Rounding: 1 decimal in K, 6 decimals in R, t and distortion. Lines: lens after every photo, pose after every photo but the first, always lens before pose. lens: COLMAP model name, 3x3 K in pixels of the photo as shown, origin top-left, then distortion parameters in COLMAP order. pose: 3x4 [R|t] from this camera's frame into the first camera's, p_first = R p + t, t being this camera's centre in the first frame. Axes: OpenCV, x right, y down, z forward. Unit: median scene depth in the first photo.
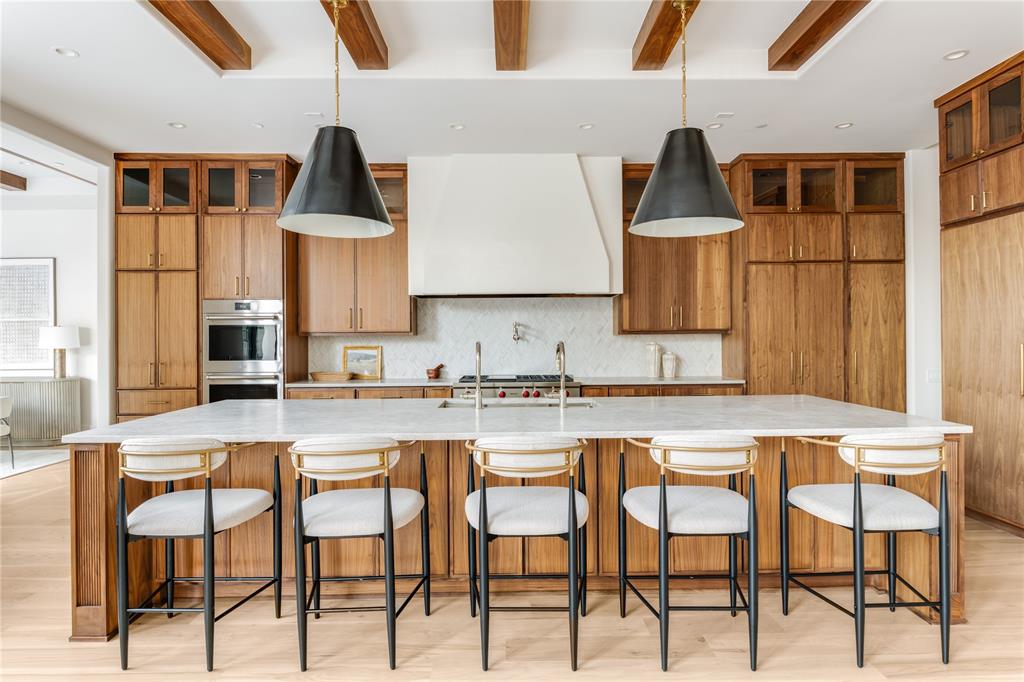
lens RADIAL K [[552.5, 0, 513.3], [0, 552.5, 340.3], [0, 0, 1]] dist [0.013770, 0.000315]
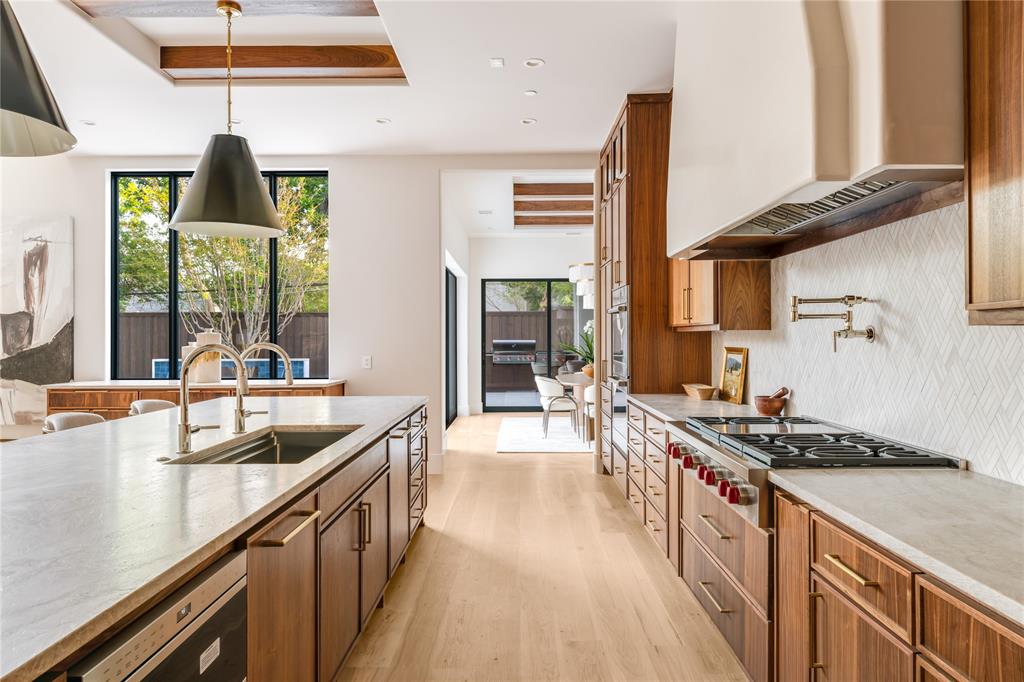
lens RADIAL K [[679.6, 0, 514.3], [0, 679.6, 341.0], [0, 0, 1]] dist [0.013773, 0.002160]
pose [[-0.009821, 0.015767, -0.999827, 0.498564], [0.008026, 0.999845, 0.015688, -0.010421], [0.999920, -0.007870, -0.009946, 0.801346]]
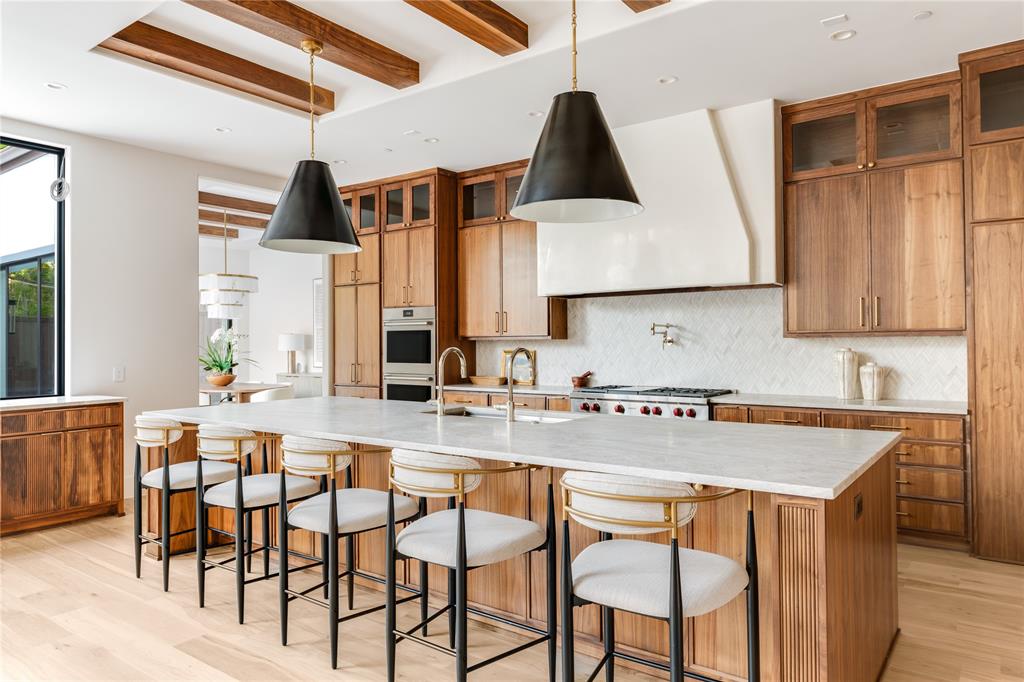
lens RADIAL K [[679.6, 0, 512.5], [0, 679.6, 342.9], [0, 0, 1]] dist [0.013773, 0.002160]
pose [[0.798018, 0.000693, -0.602633, 0.450660], [-0.000415, 1.000000, 0.000600, -0.003838], [0.602633, -0.000229, 0.798018, 0.055791]]
